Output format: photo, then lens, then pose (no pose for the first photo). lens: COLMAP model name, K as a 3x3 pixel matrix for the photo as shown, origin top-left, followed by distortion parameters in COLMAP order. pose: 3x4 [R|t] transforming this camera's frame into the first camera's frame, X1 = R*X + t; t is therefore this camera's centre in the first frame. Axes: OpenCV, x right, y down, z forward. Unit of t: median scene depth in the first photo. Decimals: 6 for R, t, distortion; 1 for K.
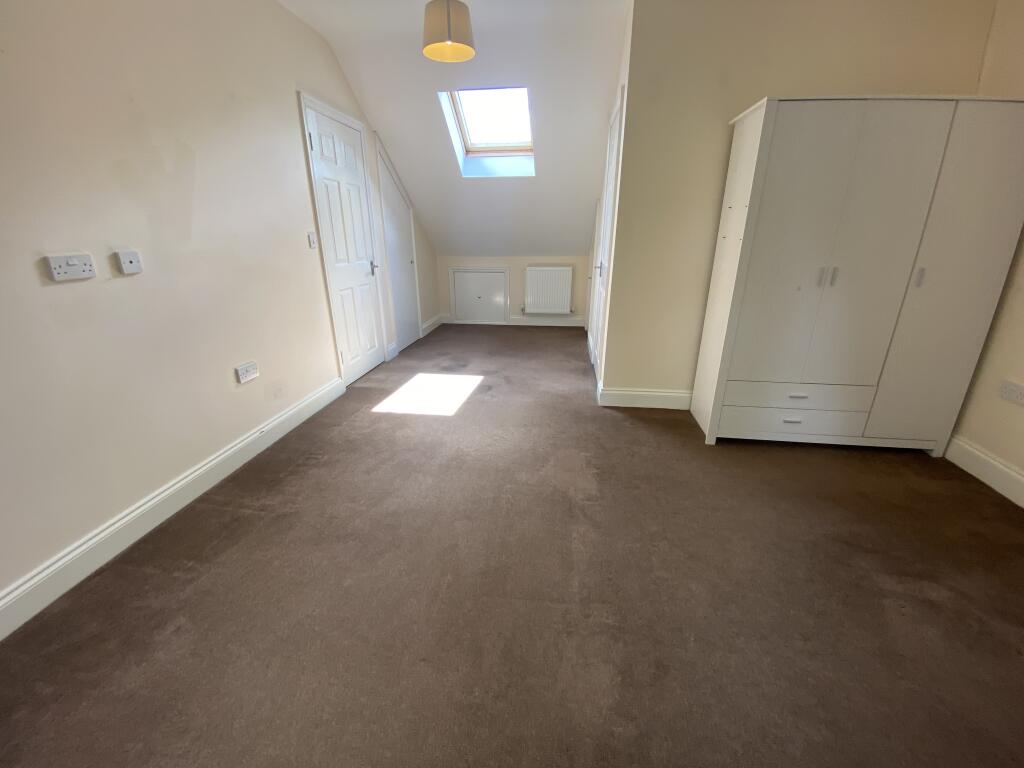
lens RADIAL K [[418.2, 0, 512.0], [0, 418.2, 384.0], [0, 0, 1]] dist [0.017336, -0.018722]
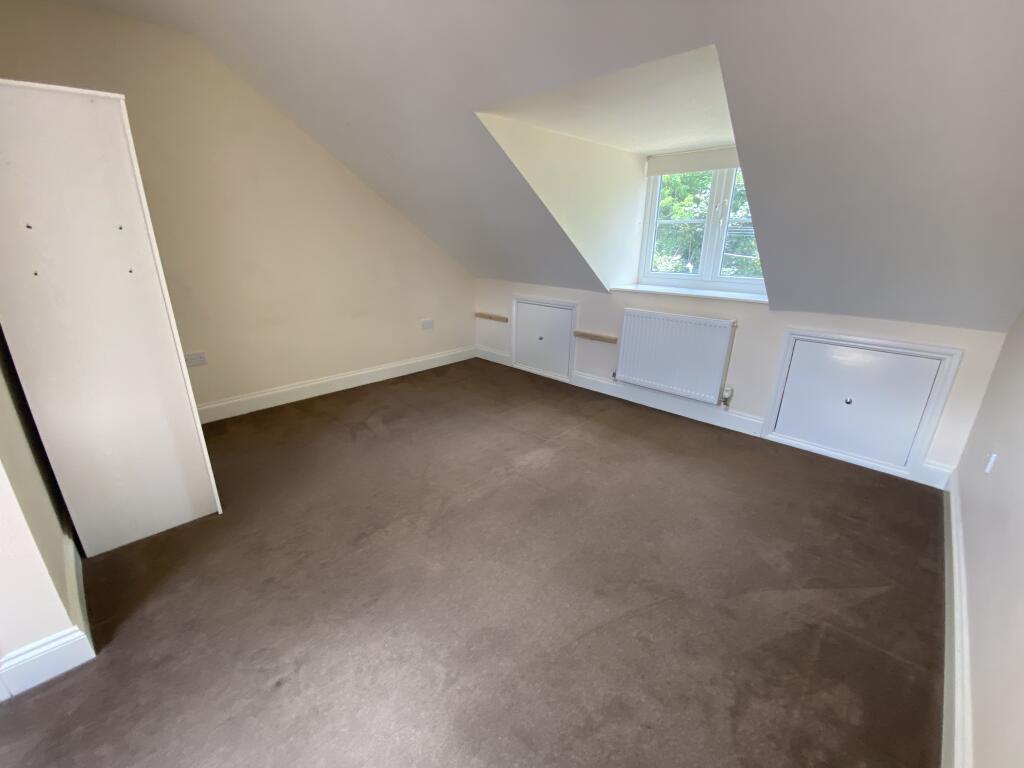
lens RADIAL K [[418.2, 0, 512.0], [0, 418.2, 384.0], [0, 0, 1]] dist [0.017336, -0.018722]
pose [[-0.808297, -0.195648, 0.555318, -0.554331], [0.199038, 0.796848, 0.570454, -0.577386], [-0.554112, 0.571625, -0.605149, 1.427249]]
